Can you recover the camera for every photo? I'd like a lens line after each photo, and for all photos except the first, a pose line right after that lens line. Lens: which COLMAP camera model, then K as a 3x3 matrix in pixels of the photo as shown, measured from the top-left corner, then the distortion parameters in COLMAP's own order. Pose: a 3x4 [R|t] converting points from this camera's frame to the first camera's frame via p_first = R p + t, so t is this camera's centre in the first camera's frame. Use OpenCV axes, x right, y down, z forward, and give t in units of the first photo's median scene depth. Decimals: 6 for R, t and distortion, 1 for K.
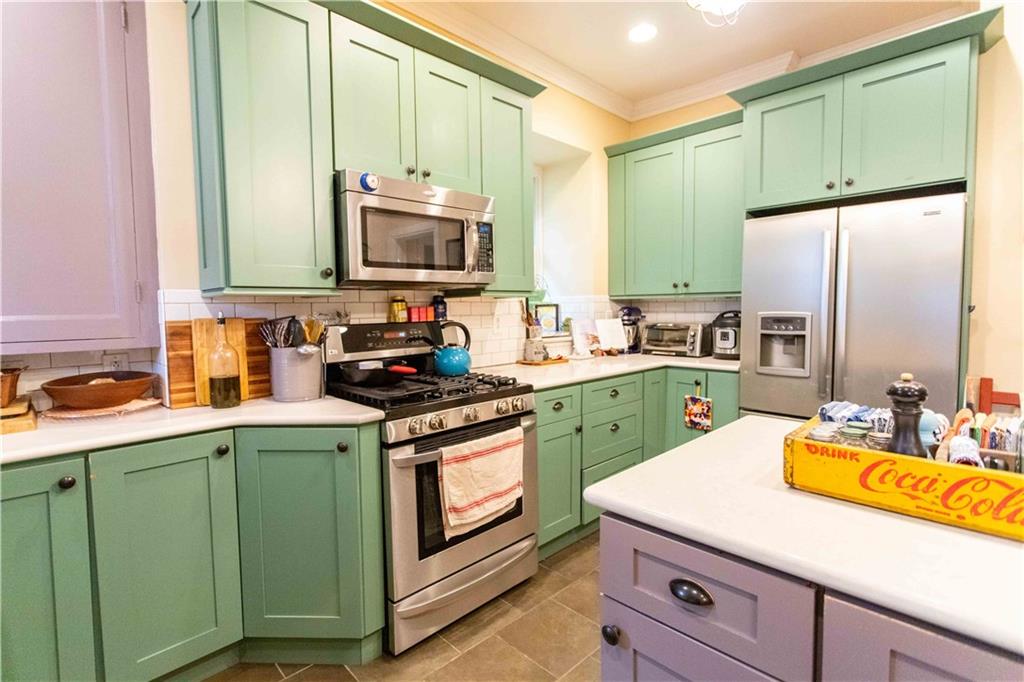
lens RADIAL K [[483.6, 0, 509.9], [0, 483.6, 335.2], [0, 0, 1]] dist [0.002424, 0.000605]
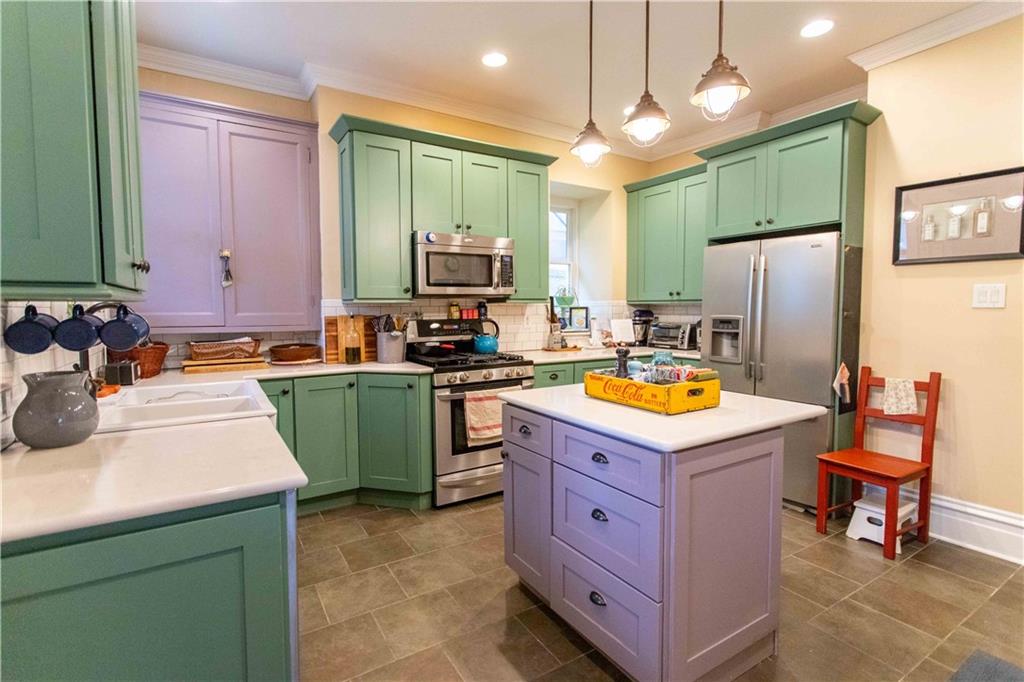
lens RADIAL K [[483.6, 0, 509.9], [0, 483.6, 335.2], [0, 0, 1]] dist [0.002424, 0.000605]
pose [[0.976480, 0.020890, -0.214593, 0.346029], [-0.020525, 0.999782, 0.003925, 0.019198], [0.214628, 0.000572, 0.976696, -0.597880]]
